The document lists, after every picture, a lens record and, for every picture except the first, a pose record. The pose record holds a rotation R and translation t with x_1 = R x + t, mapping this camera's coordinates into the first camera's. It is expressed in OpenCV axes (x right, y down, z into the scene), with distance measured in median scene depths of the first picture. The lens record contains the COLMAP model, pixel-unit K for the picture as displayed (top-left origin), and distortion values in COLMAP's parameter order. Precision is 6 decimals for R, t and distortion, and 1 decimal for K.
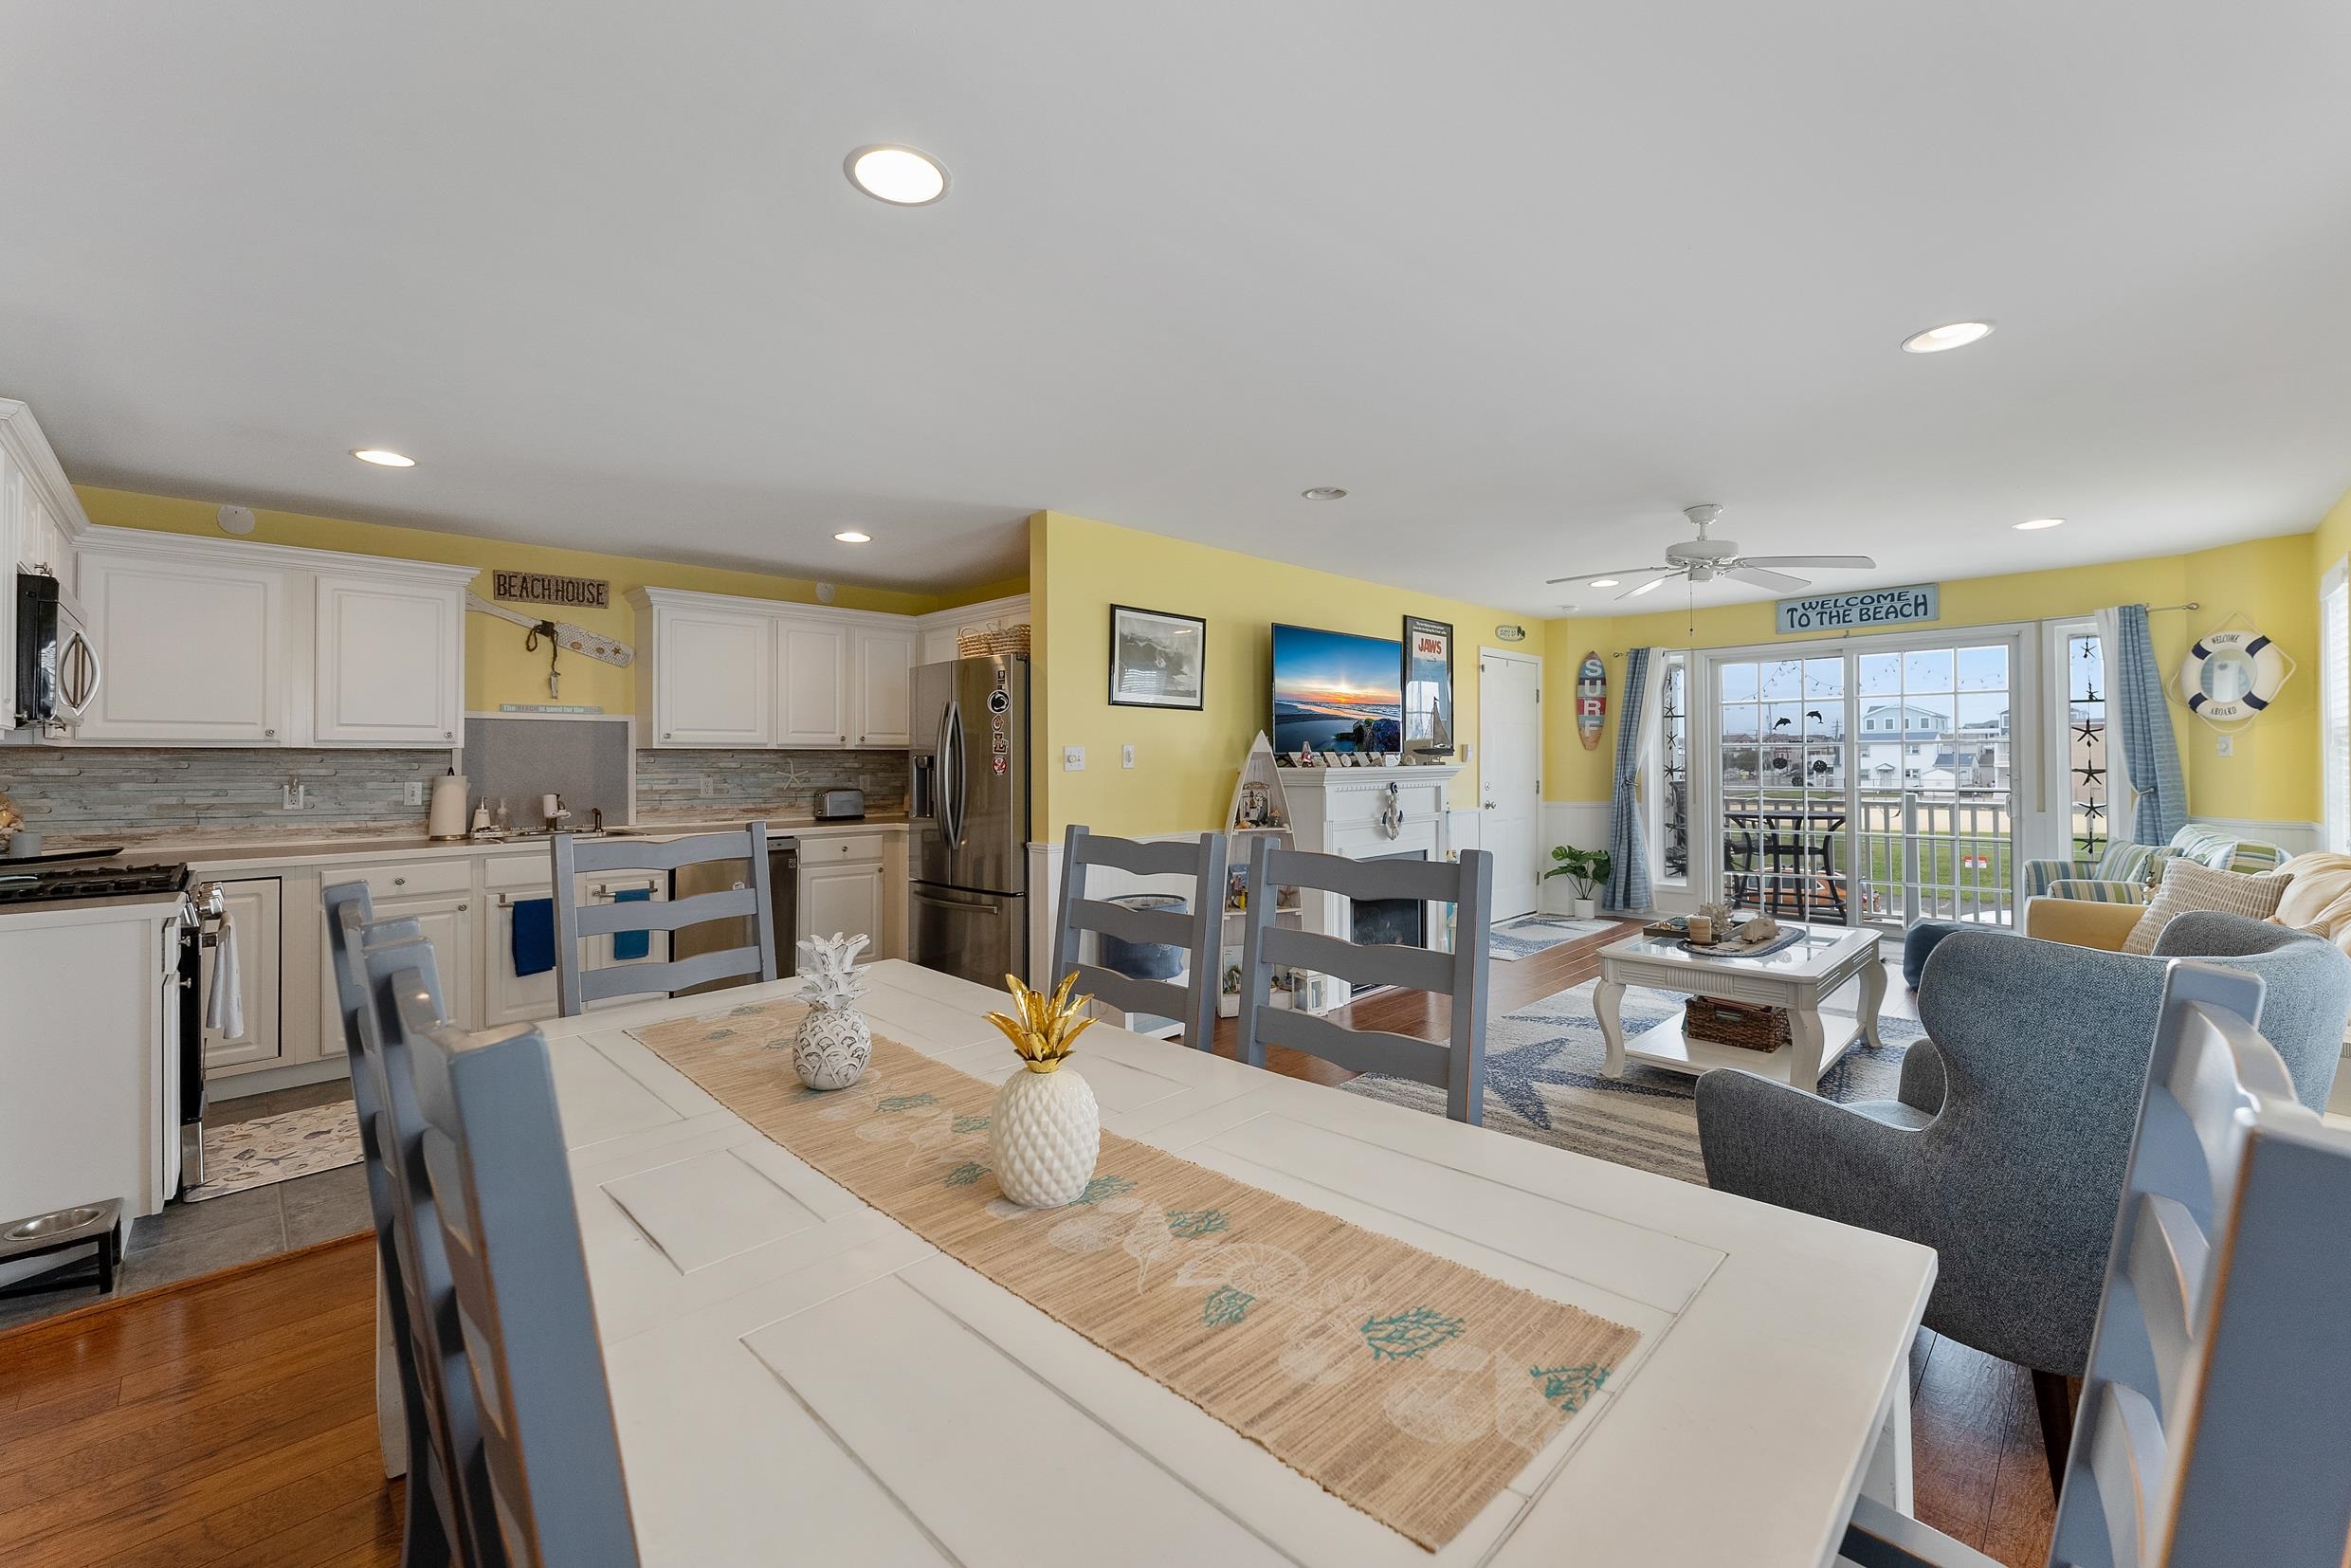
lens RADIAL K [[940.5, 0, 1187.5], [0, 940.5, 754.9], [0, 0, 1]] dist [0.024526, -0.005036]
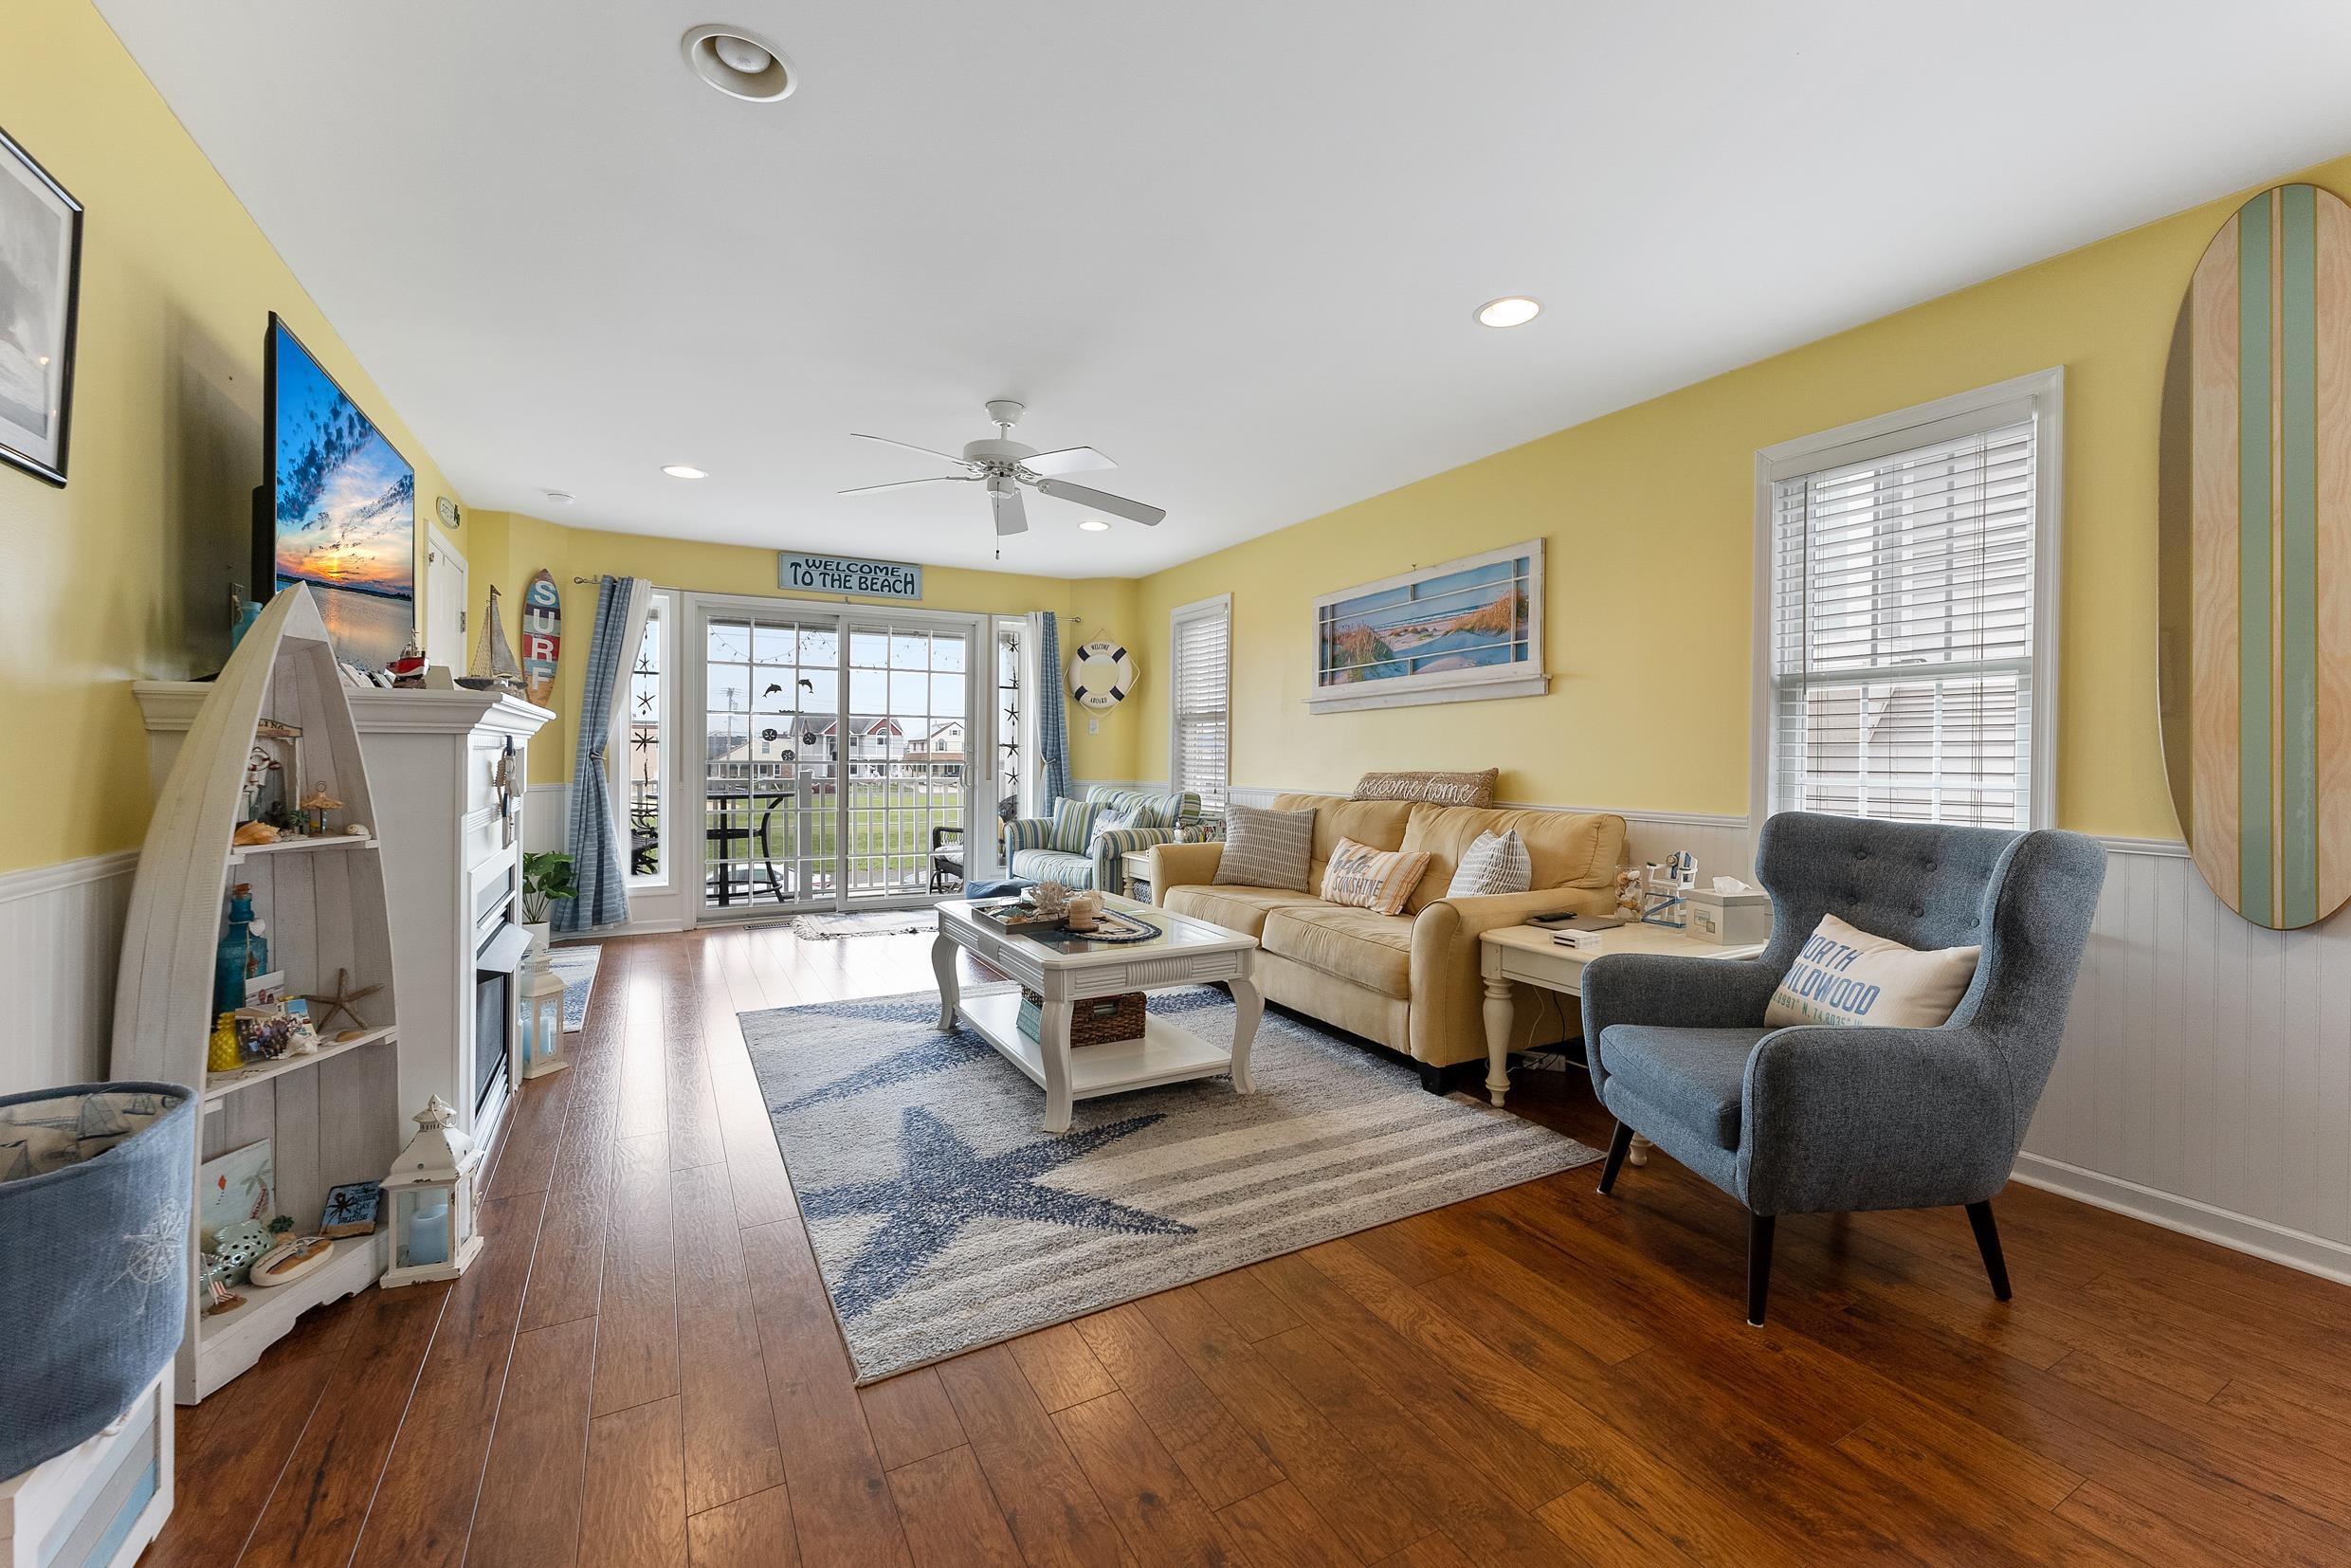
lens RADIAL K [[959.1, 0, 1173.8], [0, 959.1, 763.7], [0, 0, 1]] dist [0.001210, -0.000042]
pose [[0.292841, 0.001908, 0.956159, -0.172470], [-0.017412, 0.999843, 0.003337, 0.036251], [-0.956002, -0.017625, 0.292829, 0.503248]]
